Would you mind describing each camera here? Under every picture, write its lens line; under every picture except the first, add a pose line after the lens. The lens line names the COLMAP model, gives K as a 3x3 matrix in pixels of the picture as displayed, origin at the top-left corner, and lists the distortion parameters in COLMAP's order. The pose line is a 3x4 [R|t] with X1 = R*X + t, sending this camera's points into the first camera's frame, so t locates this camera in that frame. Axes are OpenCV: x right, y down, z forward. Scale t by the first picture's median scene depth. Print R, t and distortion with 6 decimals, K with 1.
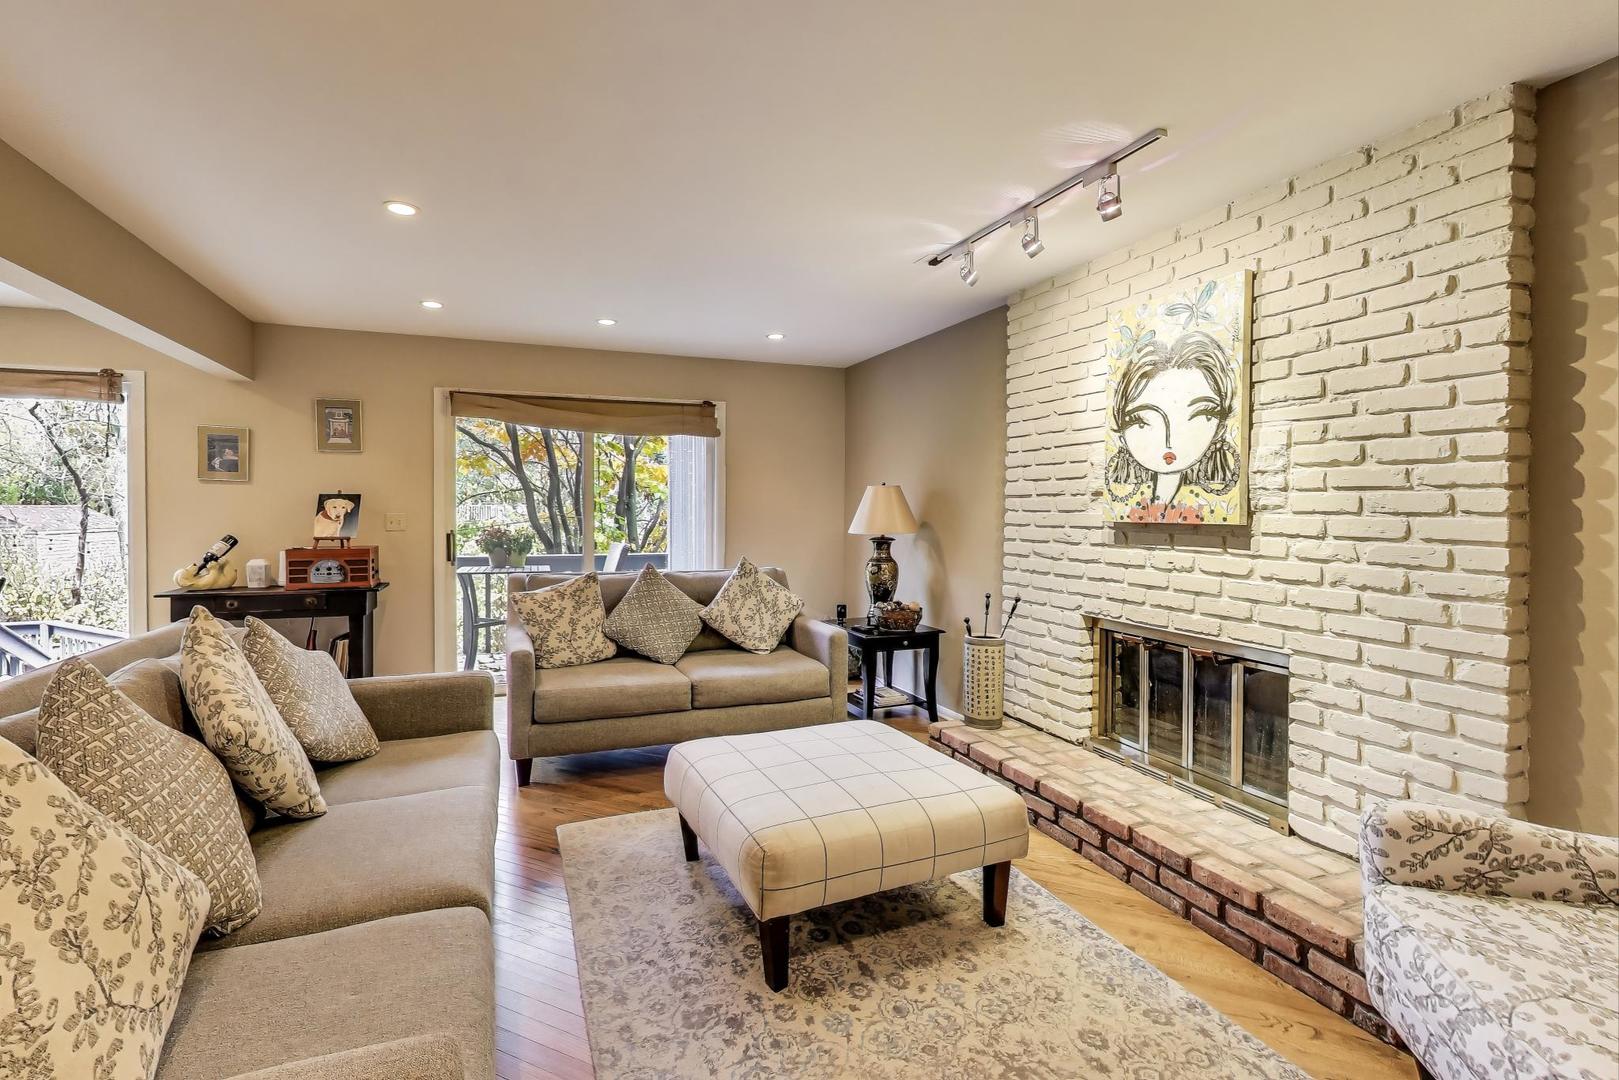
lens RADIAL K [[685.4, 0, 763.2], [0, 685.4, 509.0], [0, 0, 1]] dist [-0.003891, 0.000470]
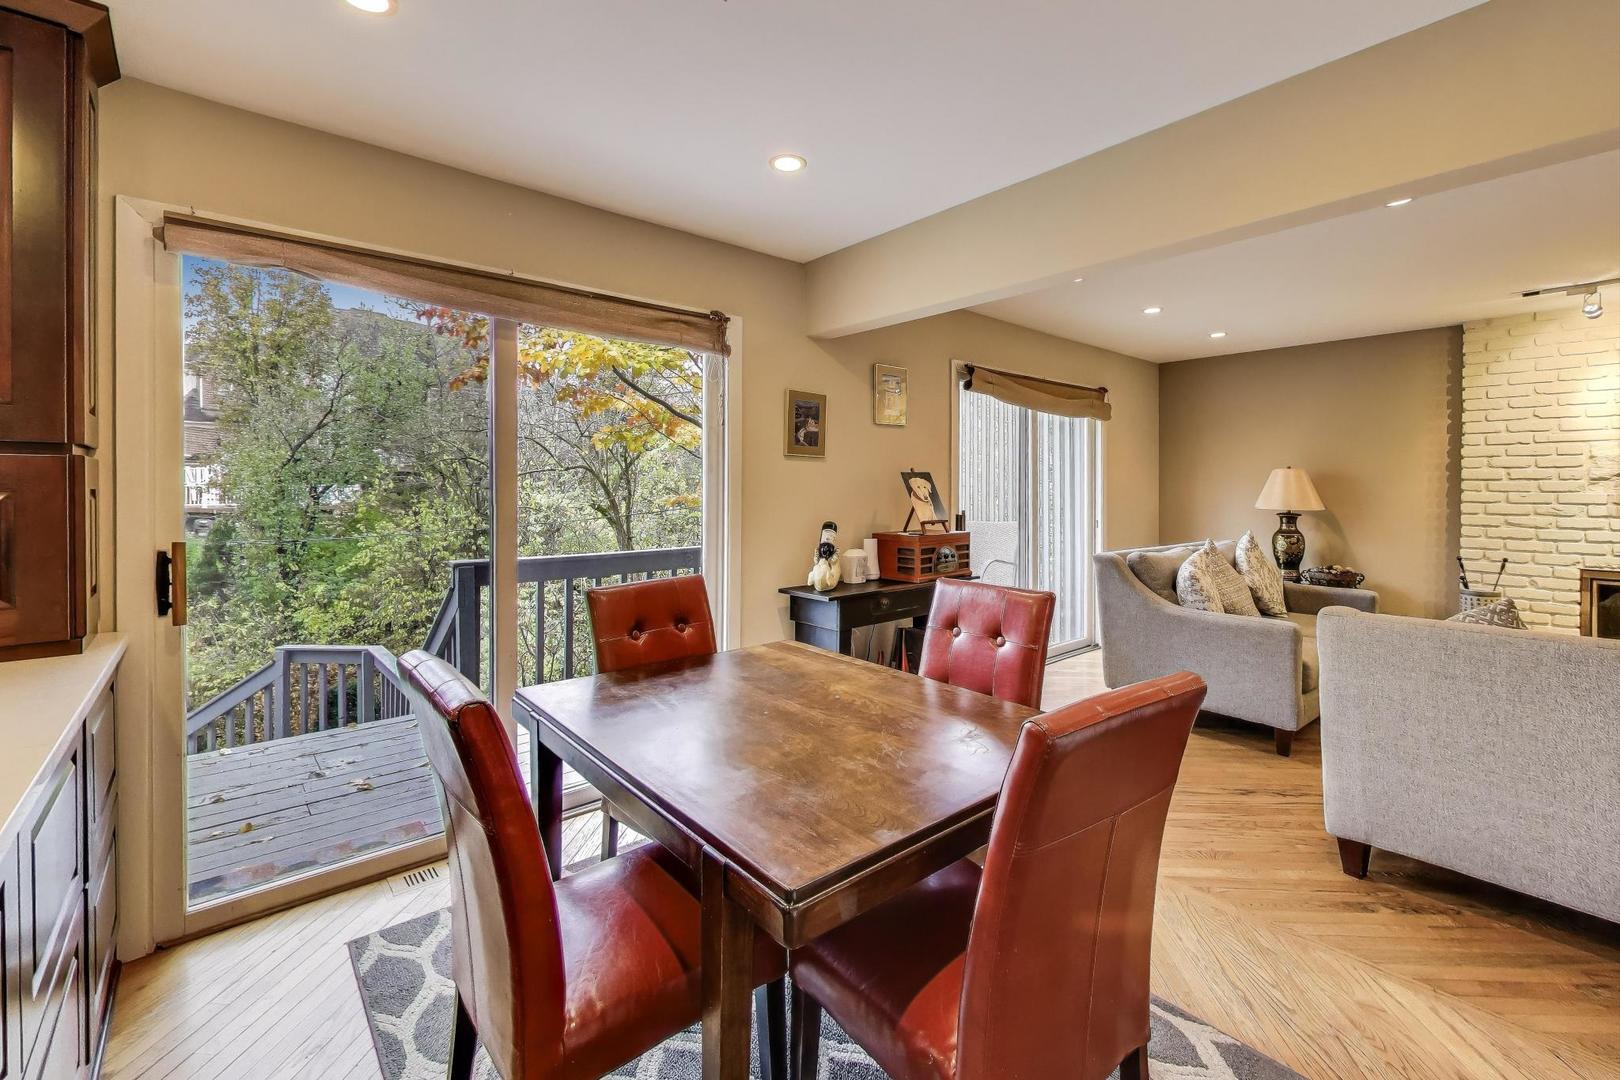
lens RADIAL K [[685.8, 0, 821.2], [0, 685.8, 487.3], [0, 0, 1]] dist [-0.003891, 0.000470]
pose [[0.935297, -0.000175, 0.353864, -1.077088], [-0.002038, 0.999981, 0.005881, -0.008285], [-0.353859, -0.006222, 0.935278, 0.212354]]
